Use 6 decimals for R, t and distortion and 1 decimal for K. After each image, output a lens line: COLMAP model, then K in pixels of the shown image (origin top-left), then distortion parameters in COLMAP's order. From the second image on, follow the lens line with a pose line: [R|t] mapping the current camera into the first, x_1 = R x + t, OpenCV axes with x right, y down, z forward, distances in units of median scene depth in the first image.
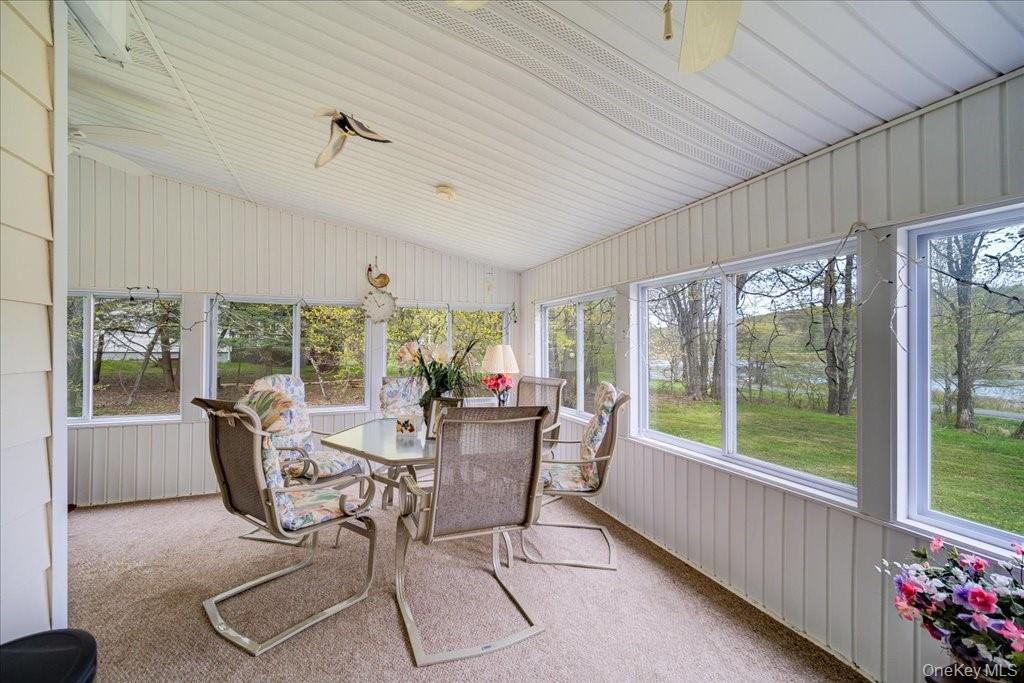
lens RADIAL K [[405.1, 0, 510.8], [0, 405.1, 344.5], [0, 0, 1]] dist [0.000925, 0.000055]
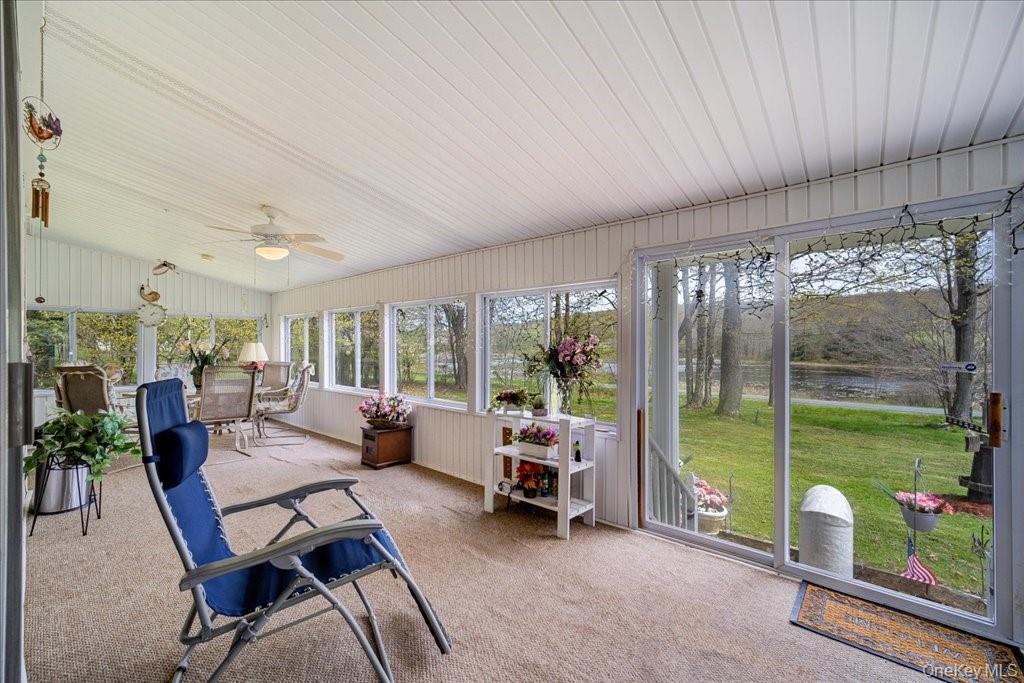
lens RADIAL K [[405.1, 0, 516.0], [0, 405.1, 344.6], [0, 0, 1]] dist [0.000925, 0.000055]
pose [[0.886850, -0.000735, 0.462057, 0.151076], [-0.000525, 0.999996, 0.002597, 0.005656], [-0.462057, -0.002546, 0.886847, -0.844542]]
